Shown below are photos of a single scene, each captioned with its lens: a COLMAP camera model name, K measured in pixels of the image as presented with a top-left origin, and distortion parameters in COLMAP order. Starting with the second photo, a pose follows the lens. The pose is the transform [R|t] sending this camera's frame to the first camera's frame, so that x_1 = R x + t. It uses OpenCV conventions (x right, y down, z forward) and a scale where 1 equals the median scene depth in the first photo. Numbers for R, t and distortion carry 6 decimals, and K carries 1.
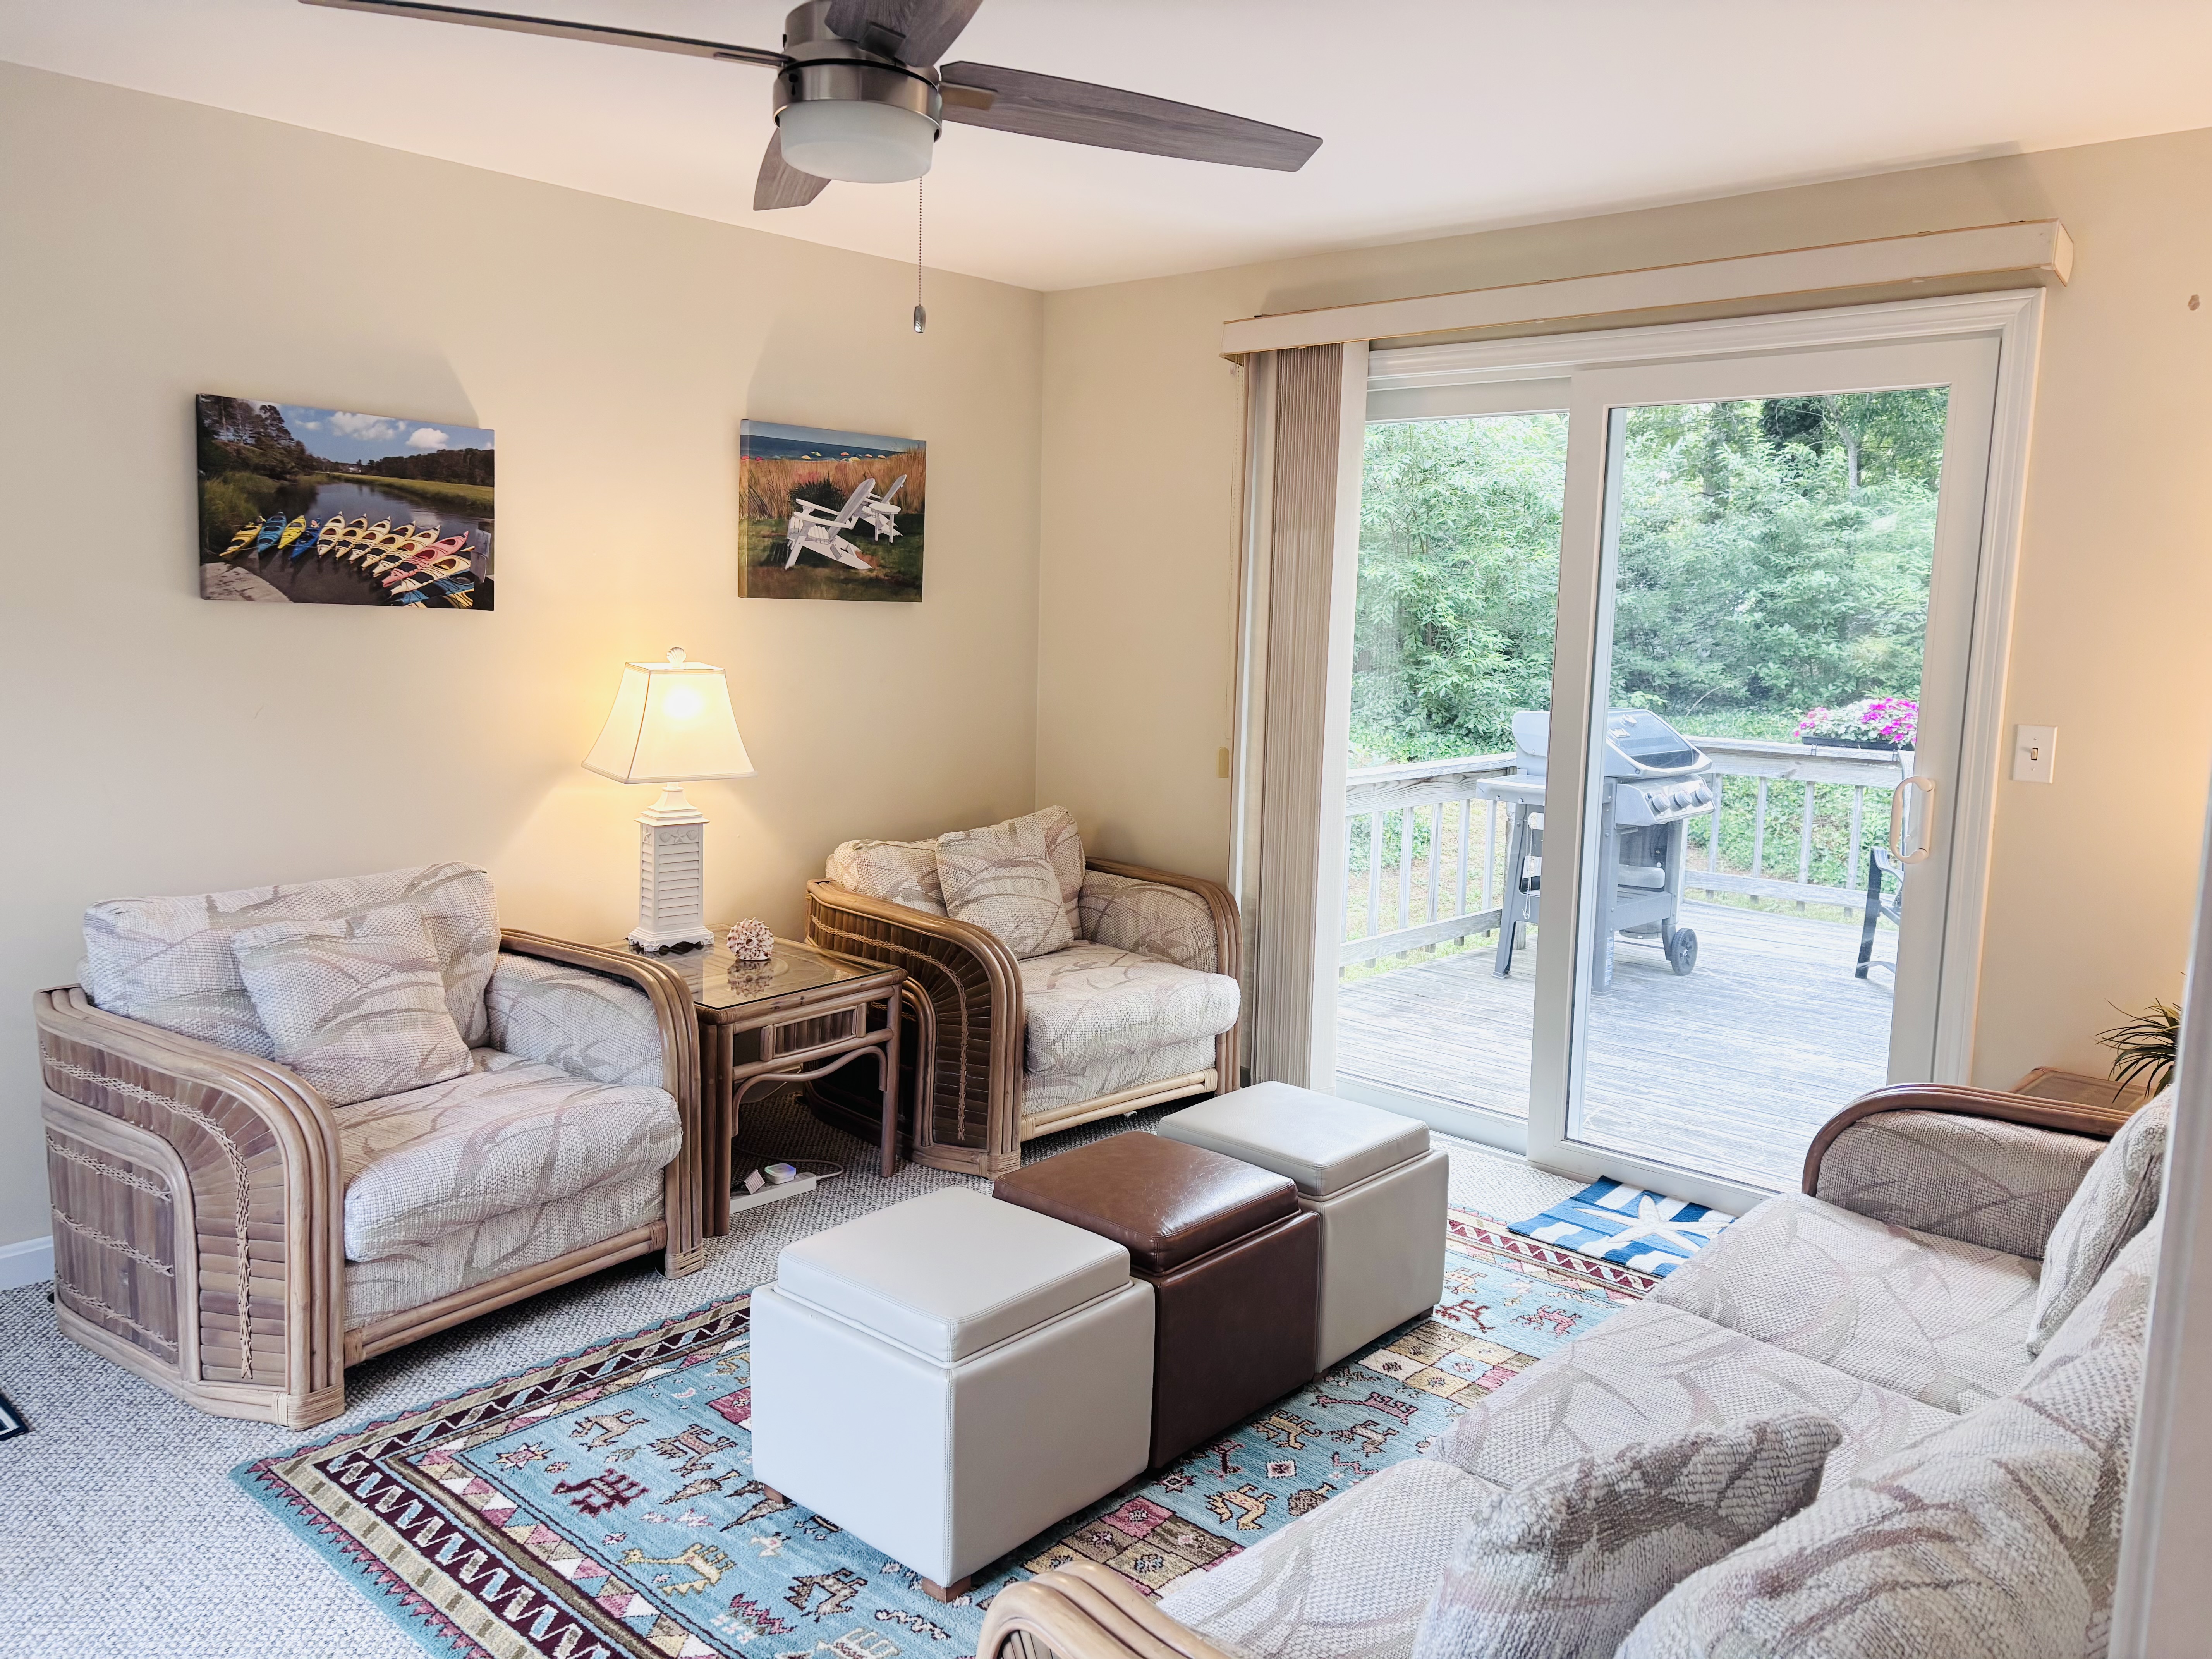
lens RADIAL K [[1659.2, 0, 1111.1], [0, 1659.2, 817.5], [0, 0, 1]] dist [0.010482, -0.005467]
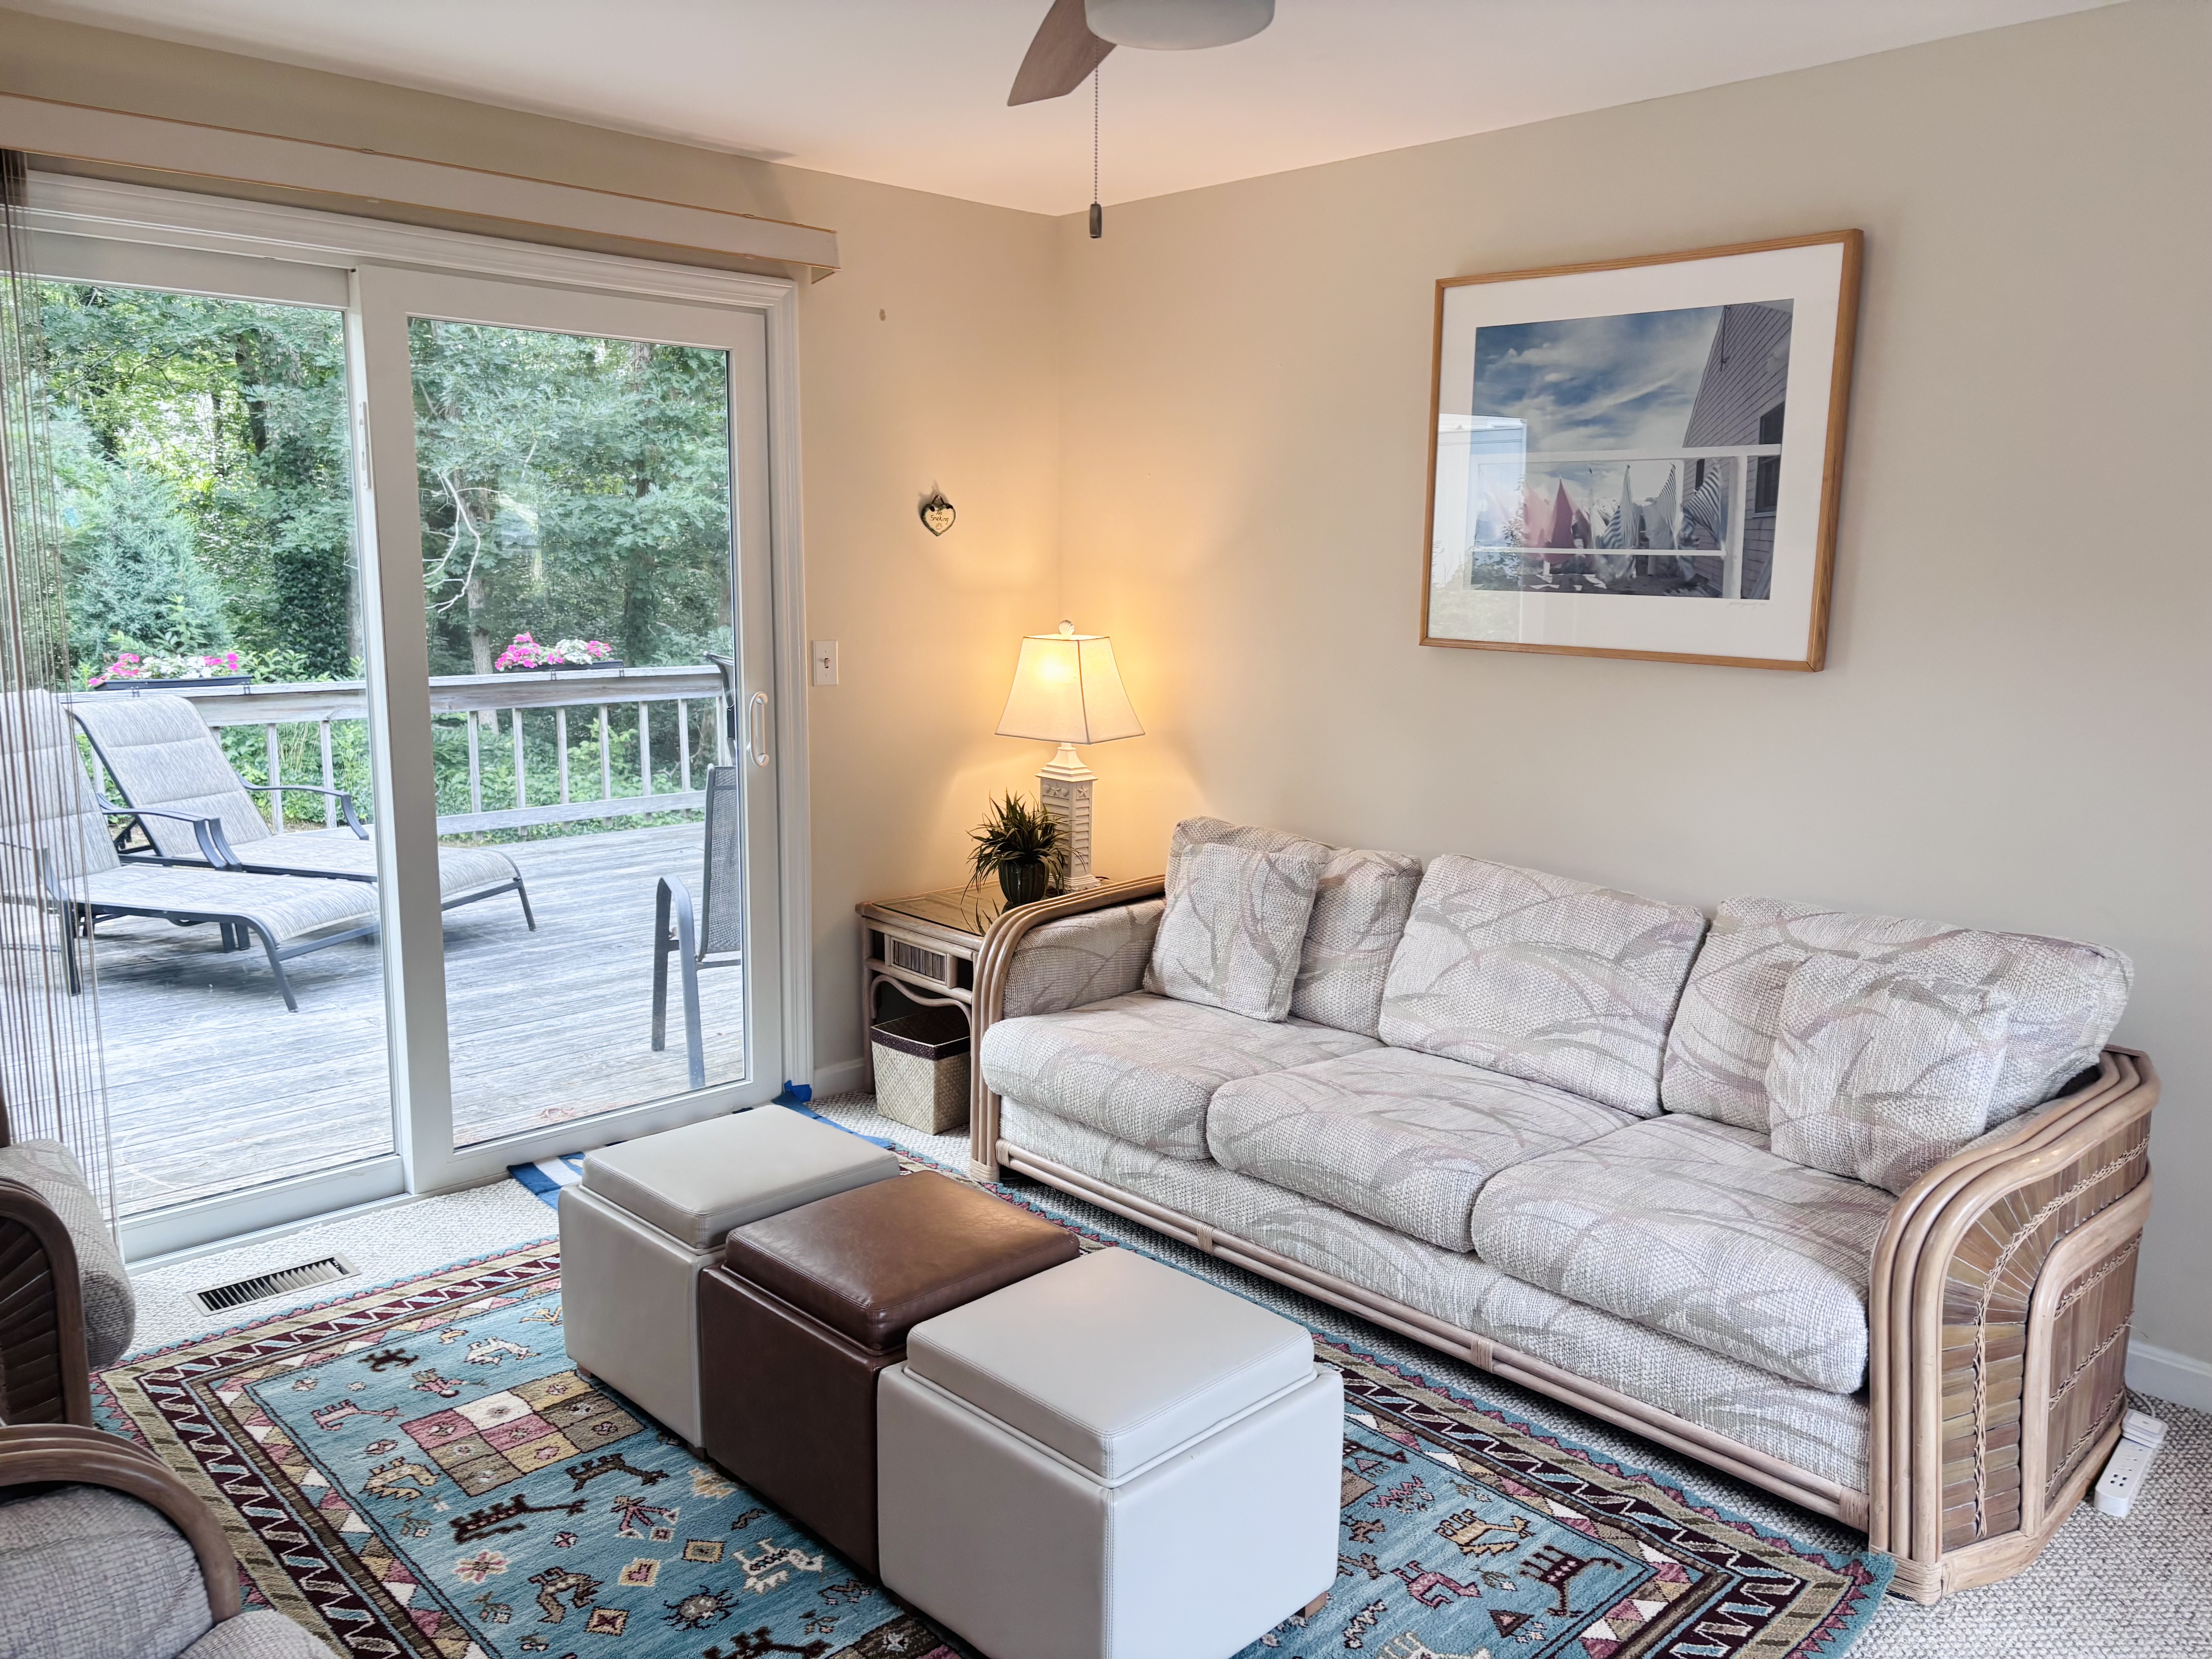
lens RADIAL K [[1659.2, 0, 1103.0], [0, 1659.2, 828.6], [0, 0, 1]] dist [0.010482, -0.005467]
pose [[0.060774, -0.185051, 0.980848, -2.184719], [0.123039, 0.976559, 0.176618, -0.355158], [-0.990539, 0.109949, 0.082118, 2.257562]]
